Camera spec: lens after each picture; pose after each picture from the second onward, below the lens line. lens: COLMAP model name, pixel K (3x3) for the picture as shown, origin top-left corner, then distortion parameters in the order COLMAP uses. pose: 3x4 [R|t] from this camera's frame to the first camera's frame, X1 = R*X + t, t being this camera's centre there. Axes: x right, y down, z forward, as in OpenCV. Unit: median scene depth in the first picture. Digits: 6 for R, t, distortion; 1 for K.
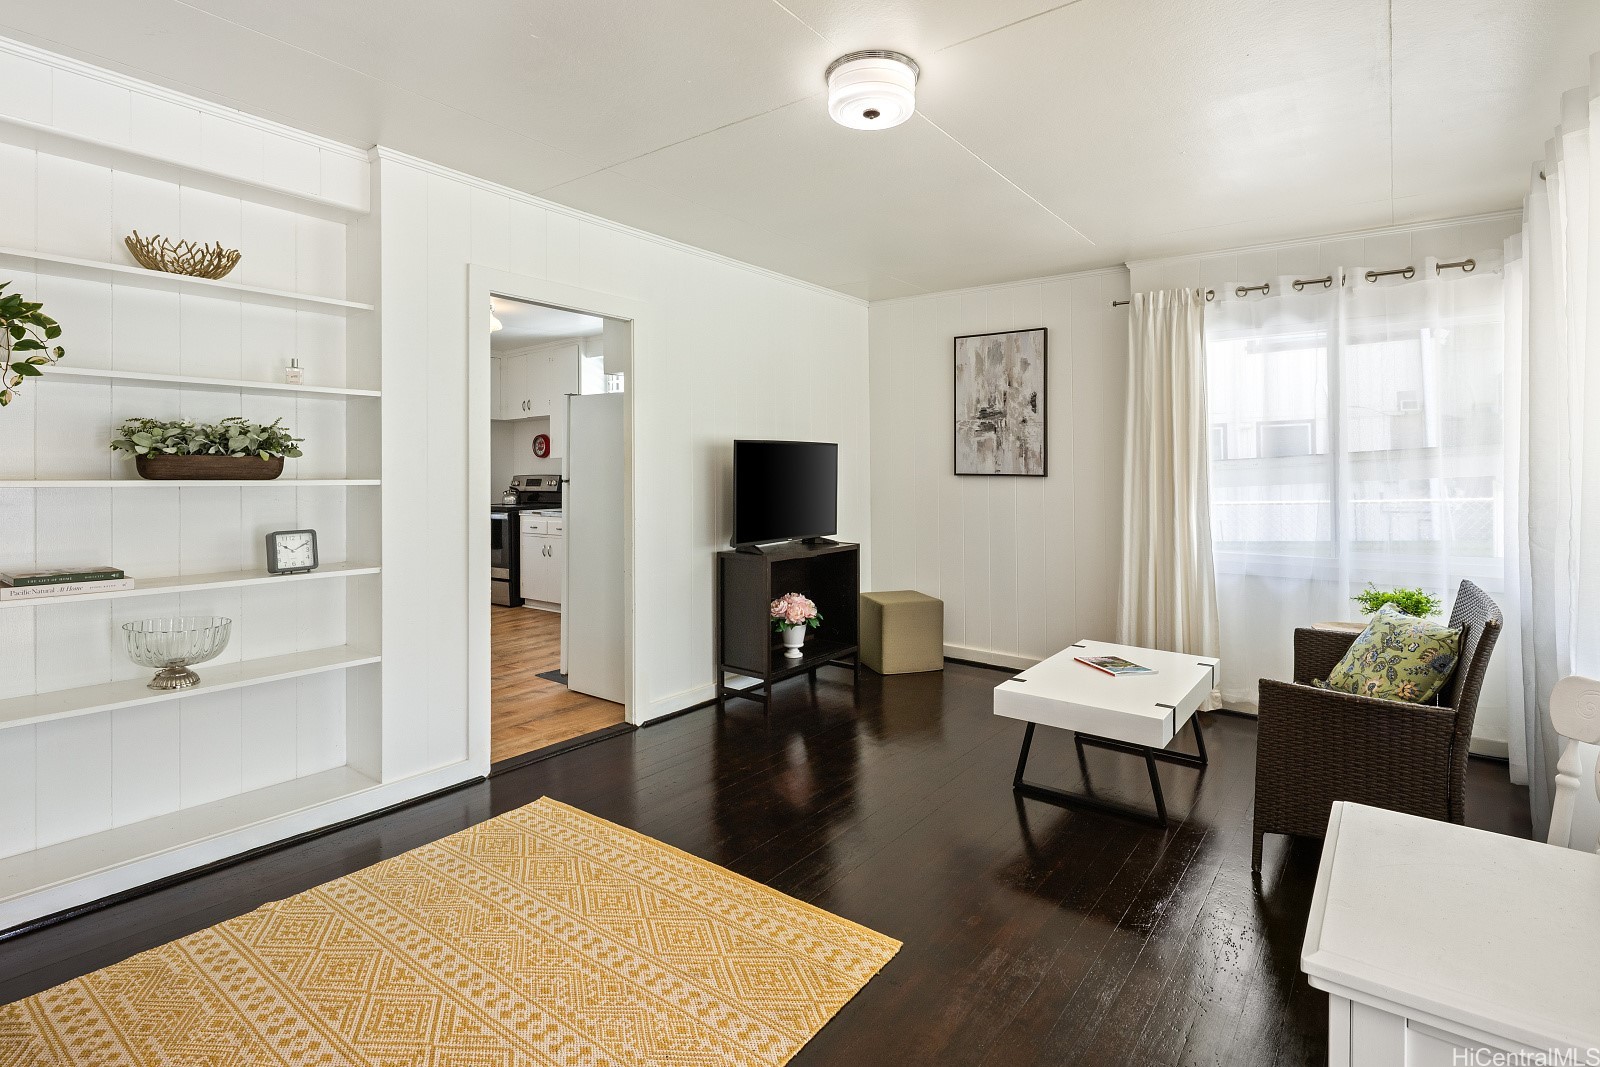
lens RADIAL K [[783.6, 0, 783.4], [0, 783.6, 477.1], [0, 0, 1]] dist [0.002168, -0.003802]
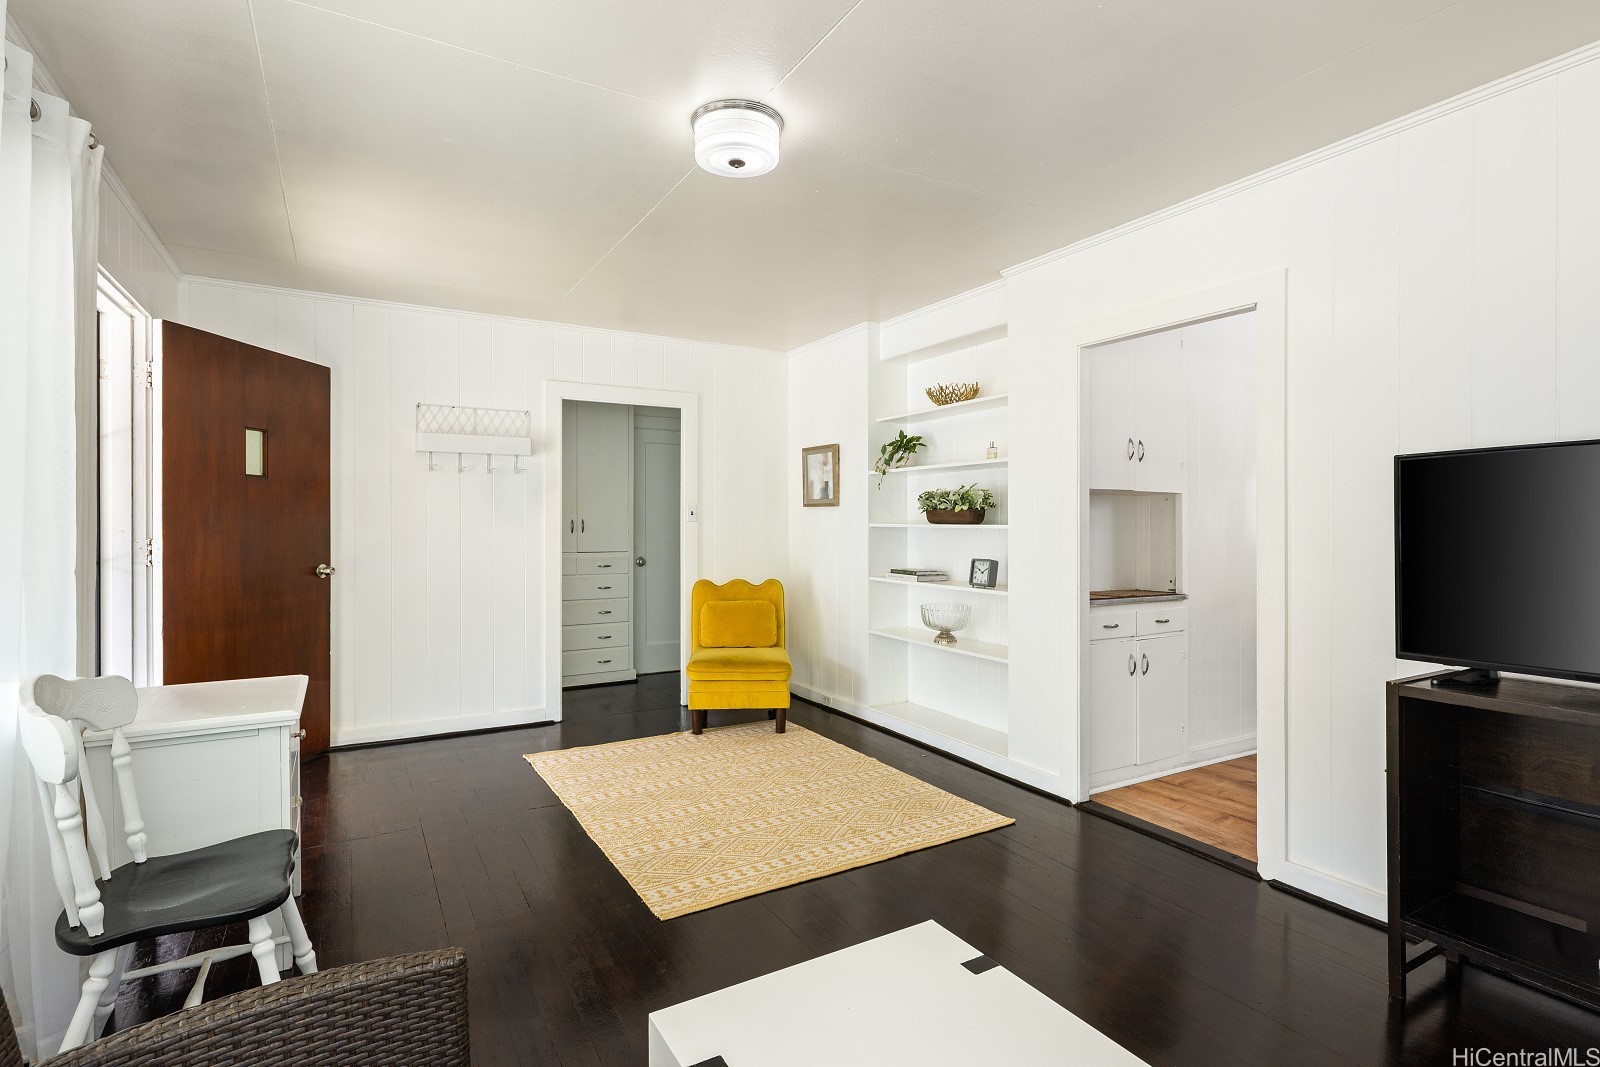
lens RADIAL K [[783.6, 0, 797.9], [0, 783.6, 525.0], [0, 0, 1]] dist [0.002168, -0.003802]
pose [[-0.382176, -0.001521, -0.924088, 0.551428], [-0.008328, 0.999964, 0.001798, 0.003522], [0.924052, 0.008383, -0.382175, 0.780897]]
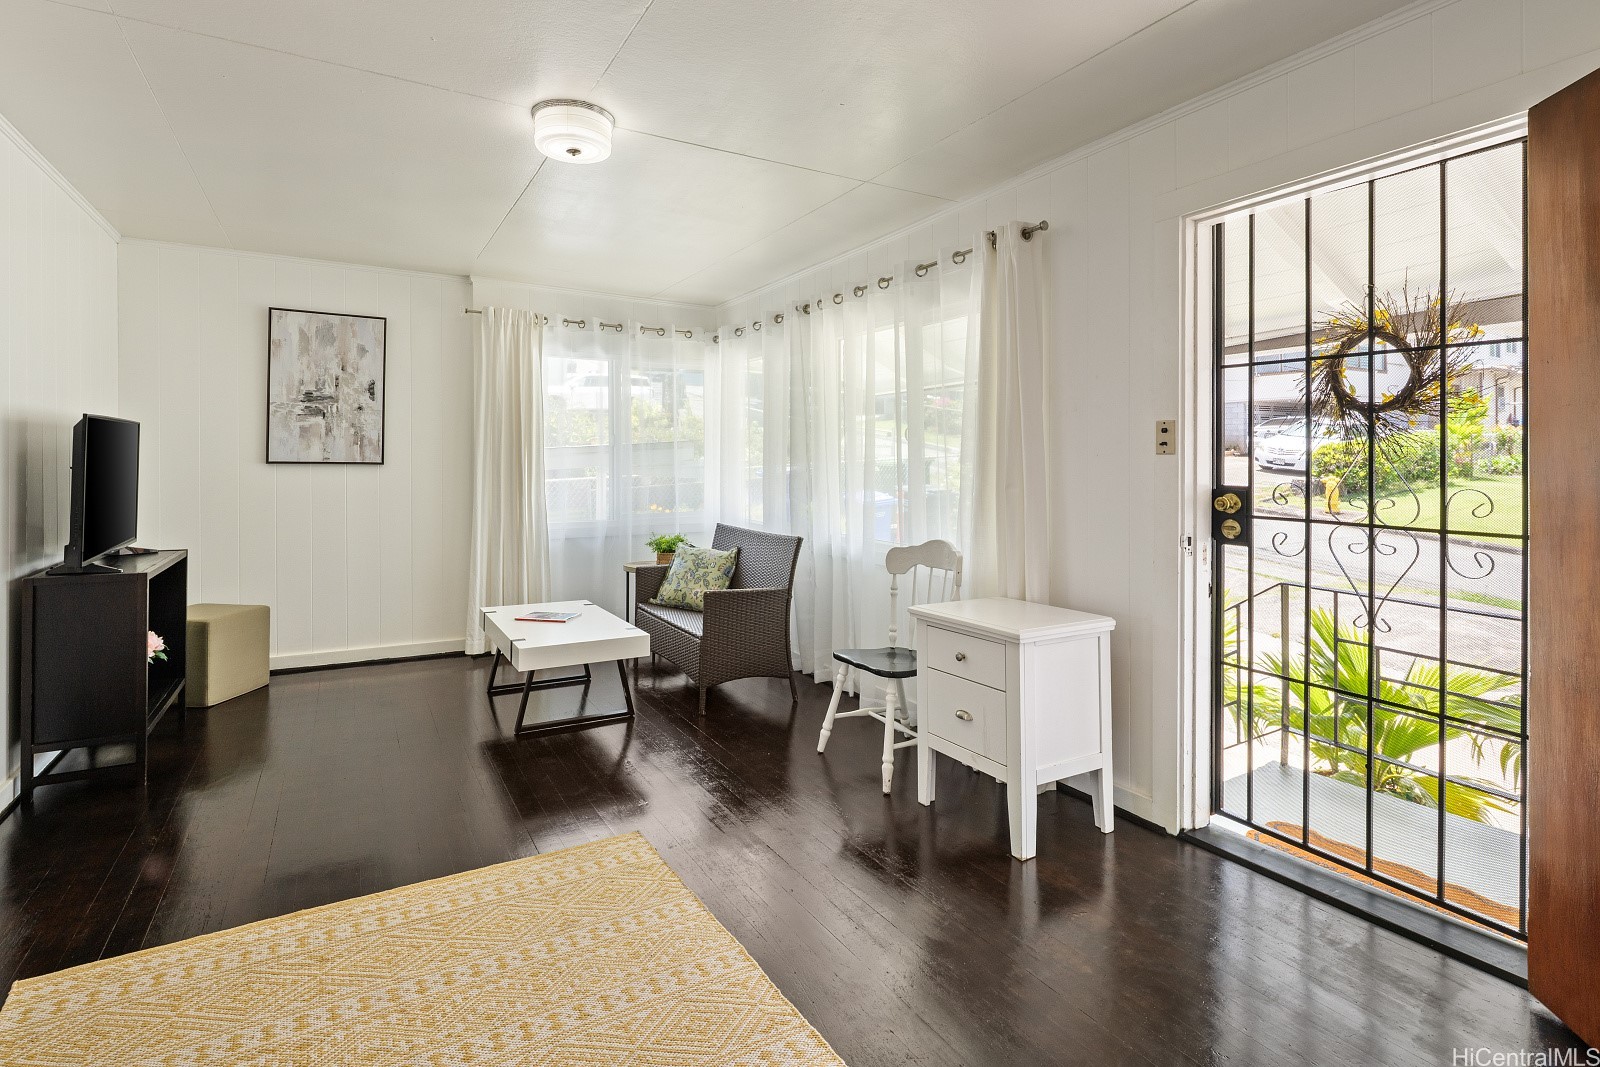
lens RADIAL K [[783.6, 0, 800.8], [0, 783.6, 456.7], [0, 0, 1]] dist [0.002168, -0.003802]
pose [[0.377414, 0.003729, 0.926037, -0.448596], [0.005684, 0.999964, -0.006344, -0.001102], [-0.926027, 0.007658, 0.377379, 0.131296]]
